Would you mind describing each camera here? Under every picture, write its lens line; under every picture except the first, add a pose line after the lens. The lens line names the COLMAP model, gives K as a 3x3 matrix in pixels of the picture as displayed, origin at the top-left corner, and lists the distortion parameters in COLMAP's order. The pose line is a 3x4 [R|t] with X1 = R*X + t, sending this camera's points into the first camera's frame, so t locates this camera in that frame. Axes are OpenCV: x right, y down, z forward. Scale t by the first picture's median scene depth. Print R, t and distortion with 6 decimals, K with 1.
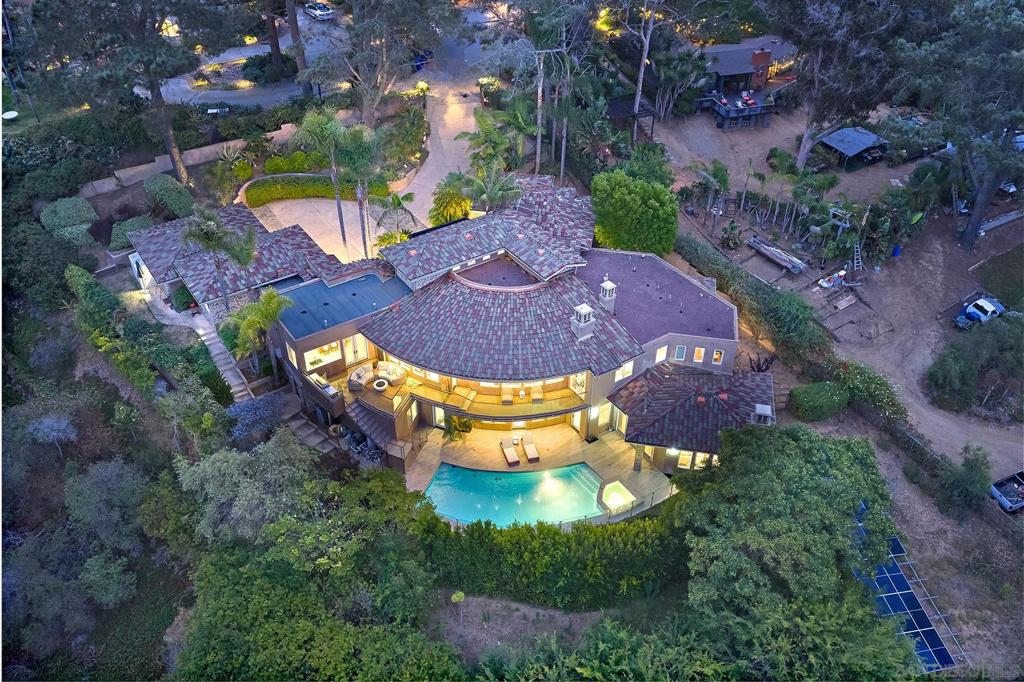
lens RADIAL K [[827.7, 0, 512.0], [0, 827.7, 341.0], [0, 0, 1]] dist [-0.002836, -0.007318]
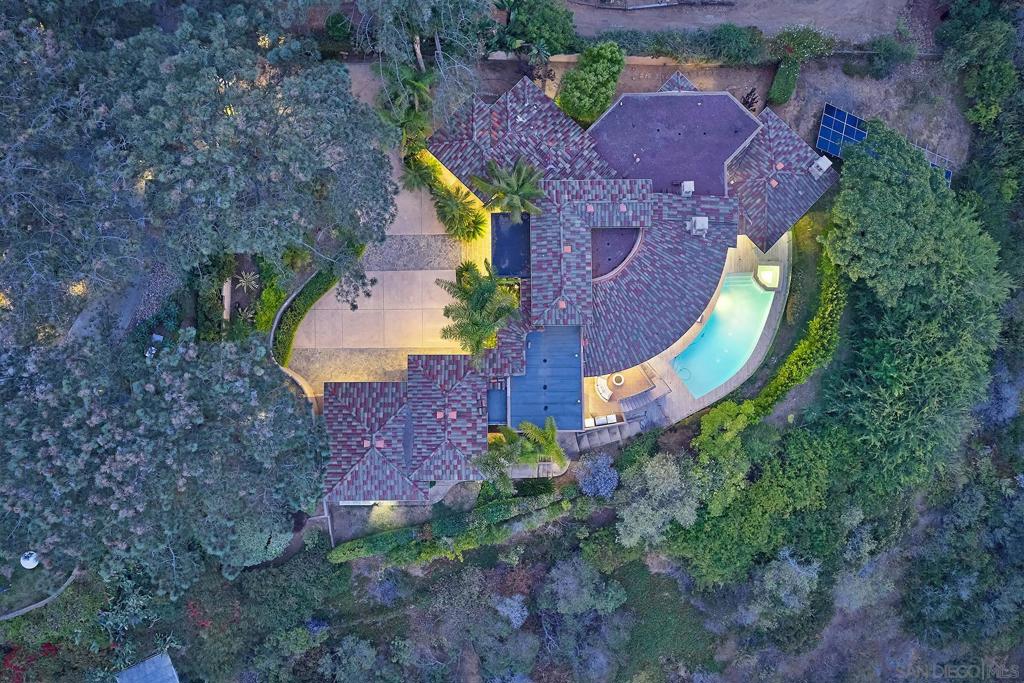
lens RADIAL K [[827.7, 0, 512.0], [0, 827.7, 341.5], [0, 0, 1]] dist [-0.002836, -0.007318]
pose [[0.558553, -0.828120, 0.047294, -0.252313], [0.520537, 0.394344, 0.757320, -0.967937], [-0.645802, -0.398385, 0.651329, 0.303395]]
